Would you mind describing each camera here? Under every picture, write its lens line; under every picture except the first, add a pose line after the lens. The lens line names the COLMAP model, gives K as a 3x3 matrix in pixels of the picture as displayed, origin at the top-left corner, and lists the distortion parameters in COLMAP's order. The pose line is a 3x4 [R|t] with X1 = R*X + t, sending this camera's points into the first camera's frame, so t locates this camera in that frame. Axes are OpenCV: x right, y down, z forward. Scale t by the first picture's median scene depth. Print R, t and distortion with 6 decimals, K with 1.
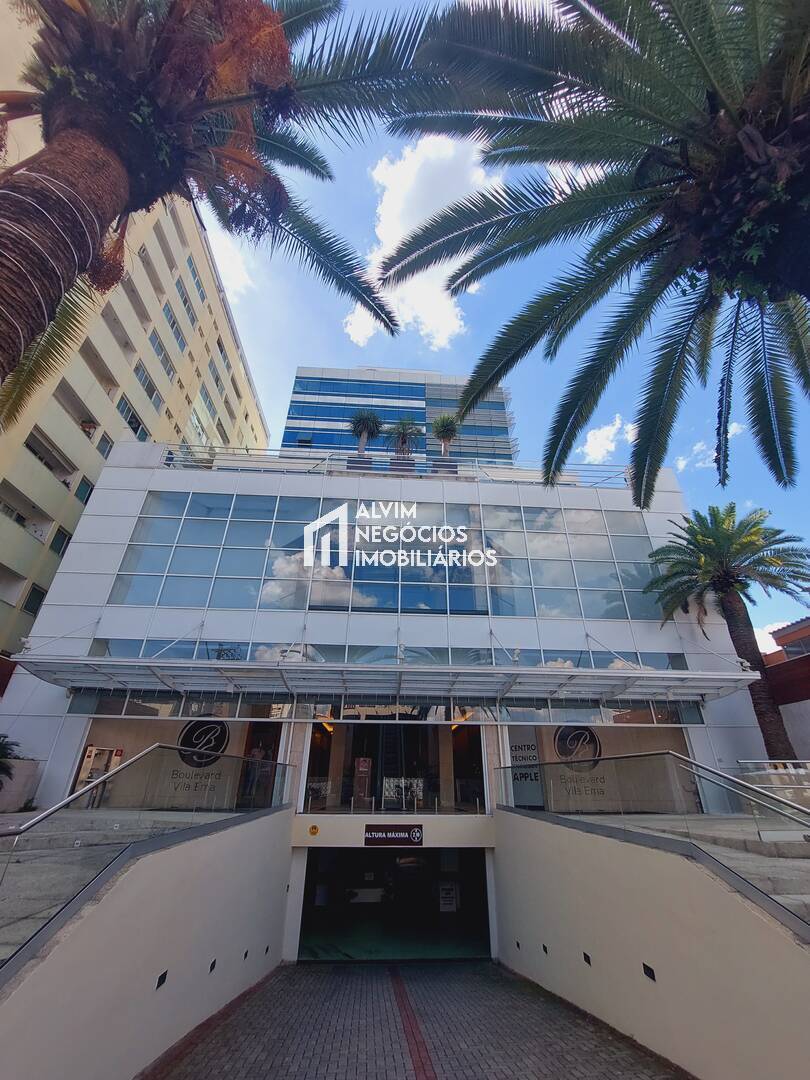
lens RADIAL K [[442.6, 0, 418.8], [0, 442.6, 534.7], [0, 0, 1]] dist [-0.023537, 0.000033]
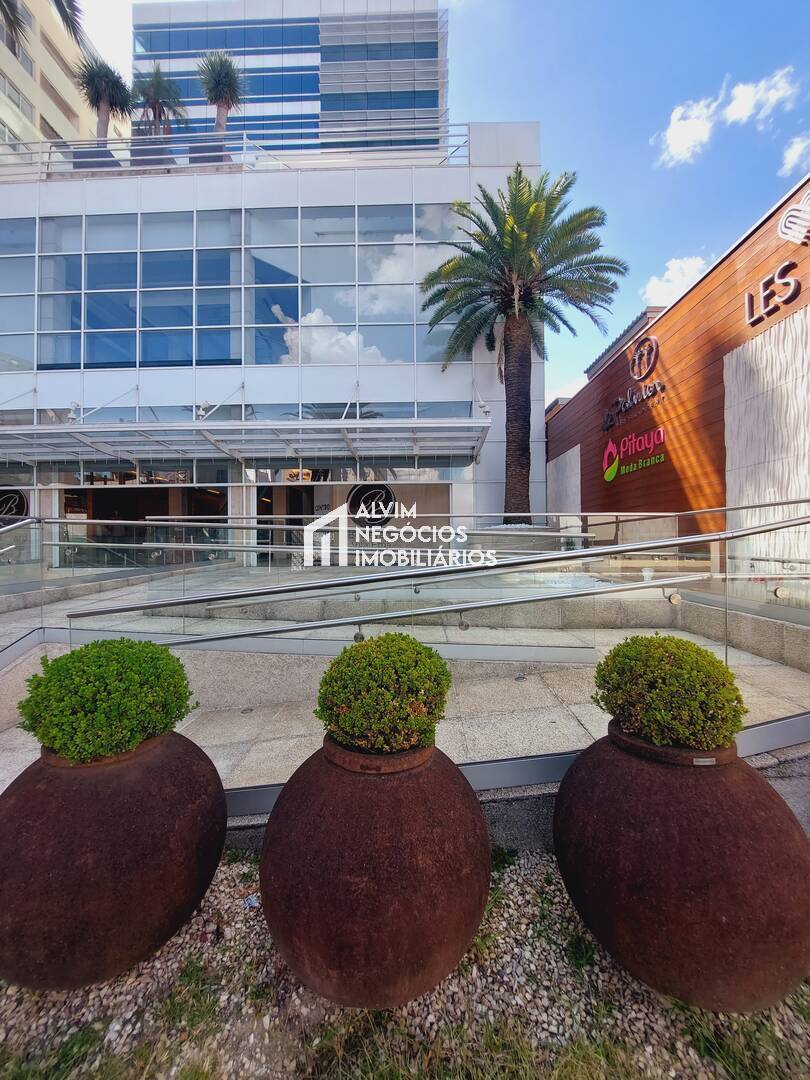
lens RADIAL K [[442.6, 0, 418.8], [0, 442.6, 534.7], [0, 0, 1]] dist [-0.023537, 0.000033]
pose [[0.997120, -0.016617, -0.073999, 0.526968], [0.051421, 0.865320, 0.498575, 0.061504], [0.055748, -0.500944, 0.863683, 0.134883]]
